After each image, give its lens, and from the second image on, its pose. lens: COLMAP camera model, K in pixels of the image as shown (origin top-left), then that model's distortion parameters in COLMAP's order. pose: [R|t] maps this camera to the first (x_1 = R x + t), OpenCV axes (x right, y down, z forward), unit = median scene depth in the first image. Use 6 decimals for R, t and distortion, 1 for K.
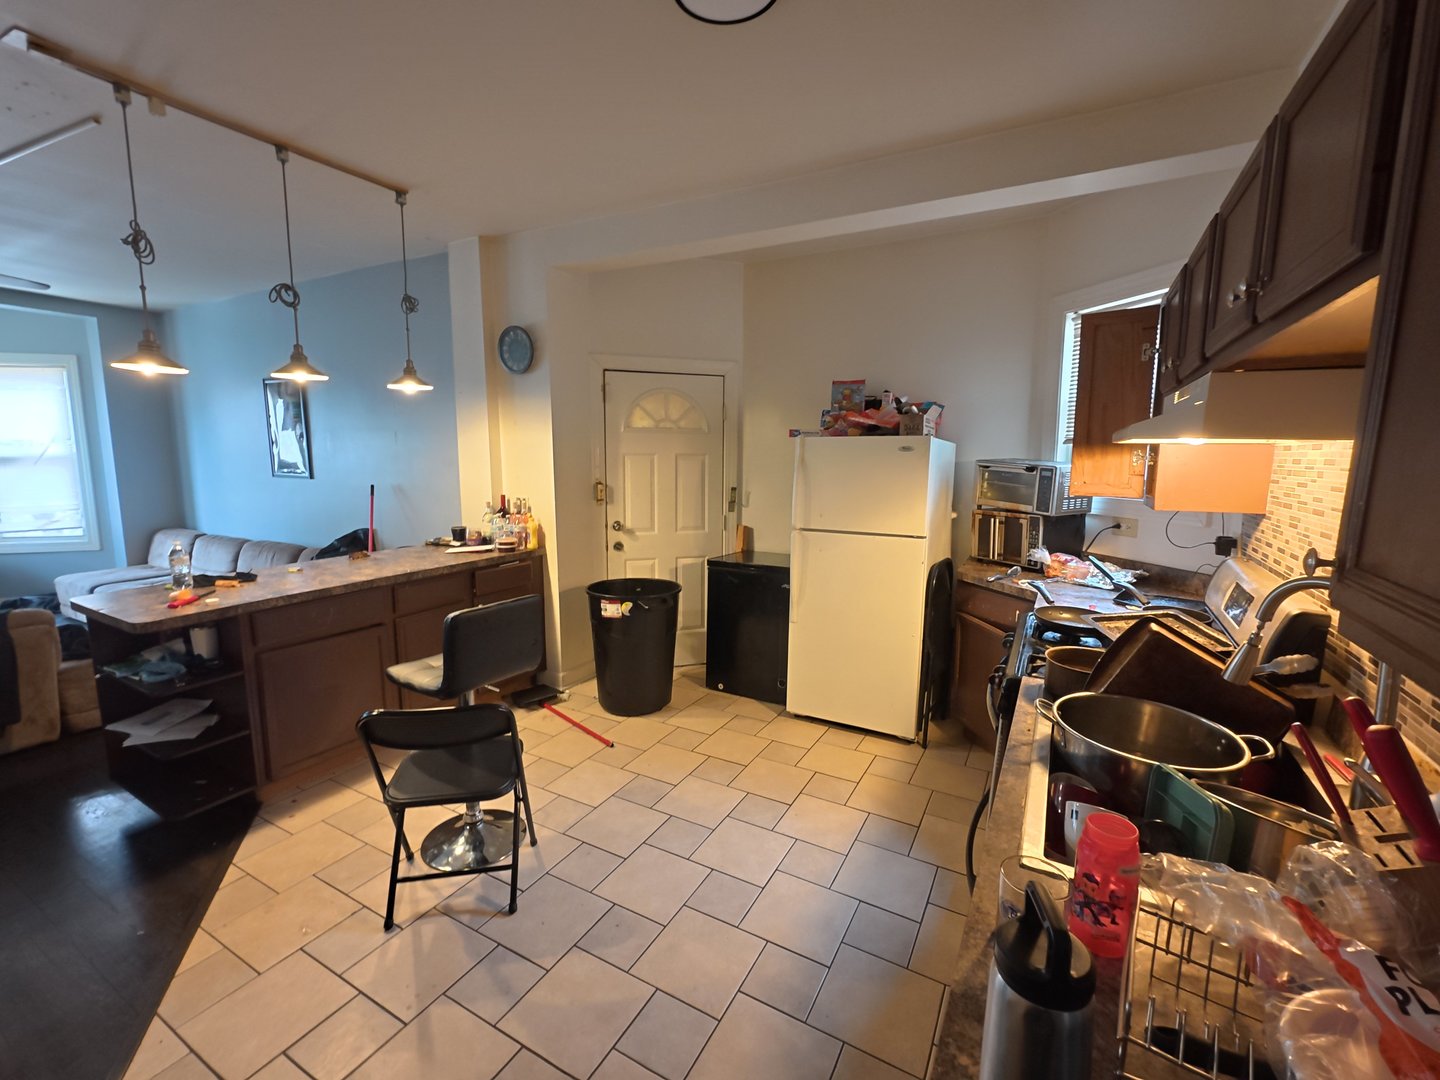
lens RADIAL K [[617.2, 0, 720.0], [0, 617.2, 540.0], [0, 0, 1]] dist [-0.001558, 0.000454]
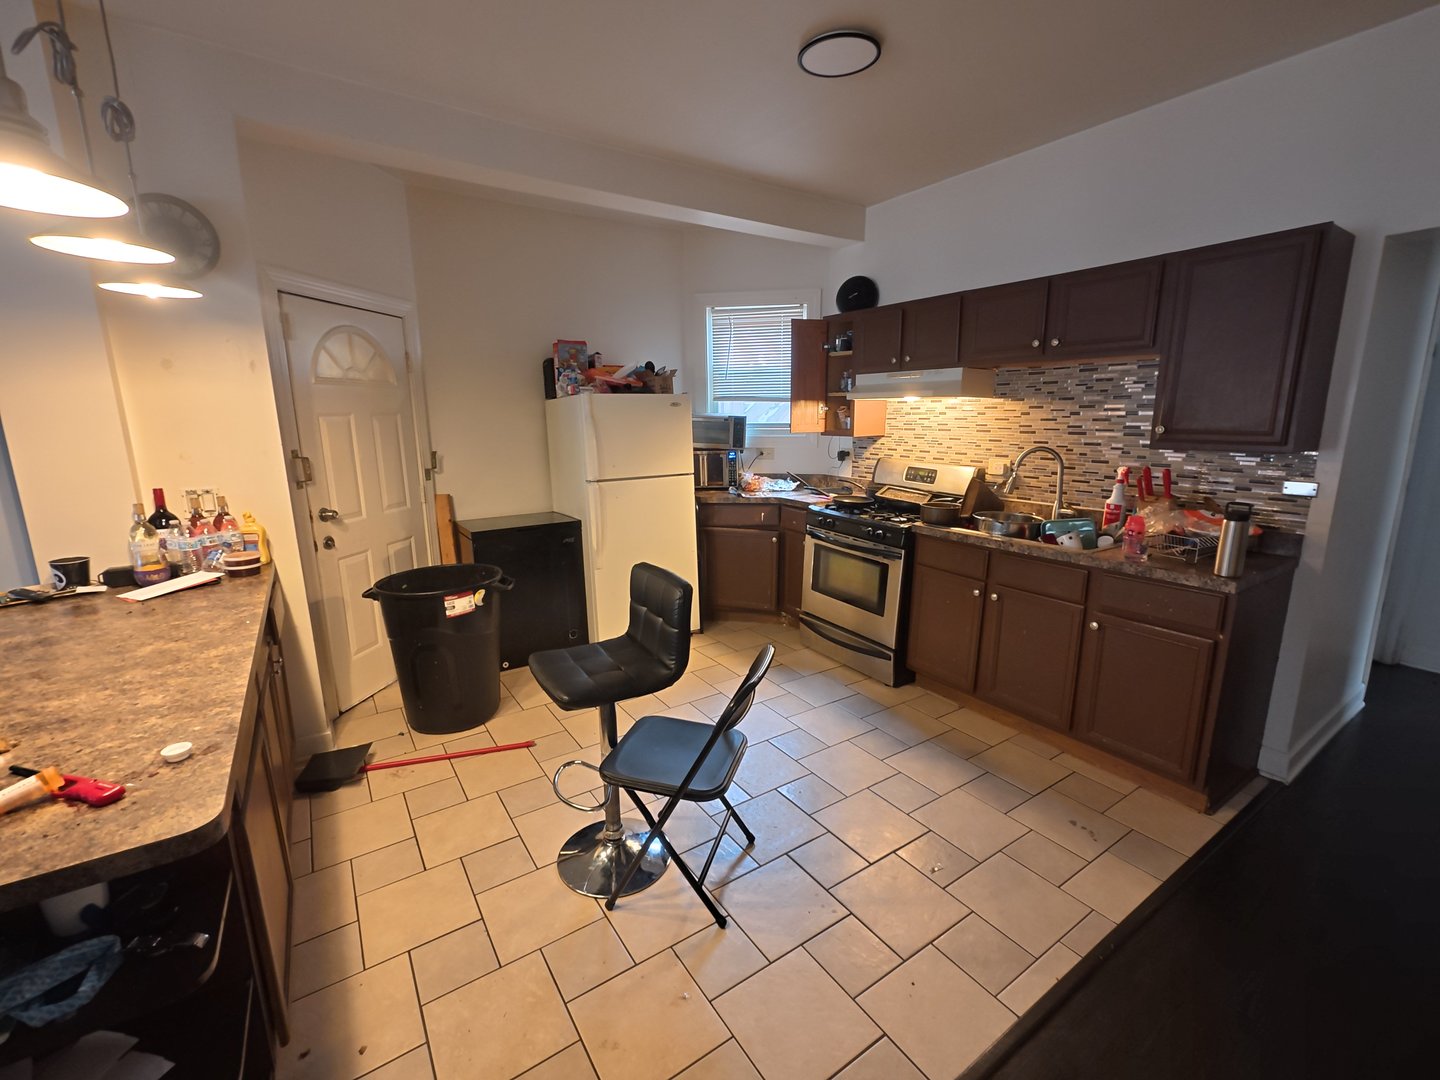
lens RADIAL K [[617.2, 0, 720.0], [0, 617.2, 540.0], [0, 0, 1]] dist [-0.001558, 0.000454]
pose [[0.463317, -0.193164, 0.864884, -0.641473], [0.136411, 0.979869, 0.145769, -0.039992], [-0.875631, 0.050443, 0.480340, 0.272930]]
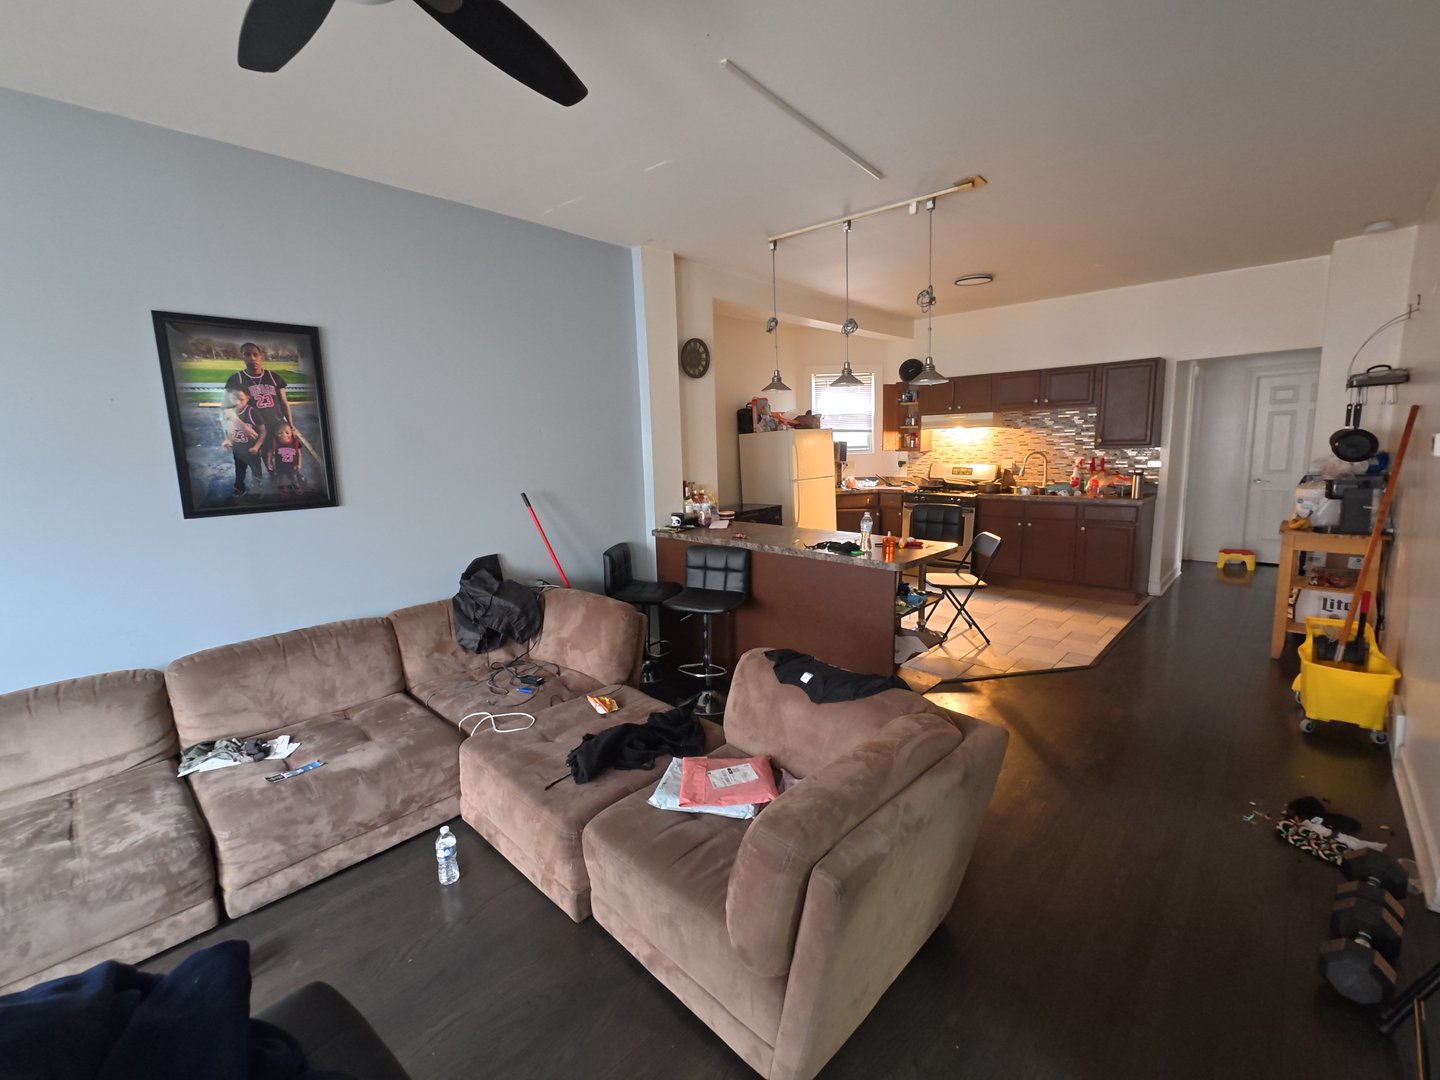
lens RADIAL K [[617.2, 0, 720.0], [0, 617.2, 540.0], [0, 0, 1]] dist [-0.001558, 0.000454]
pose [[0.253579, -0.169049, 0.952429, -1.523344], [0.168925, 0.977220, 0.128473, -0.106566], [-0.952450, 0.128310, 0.276359, 0.666864]]
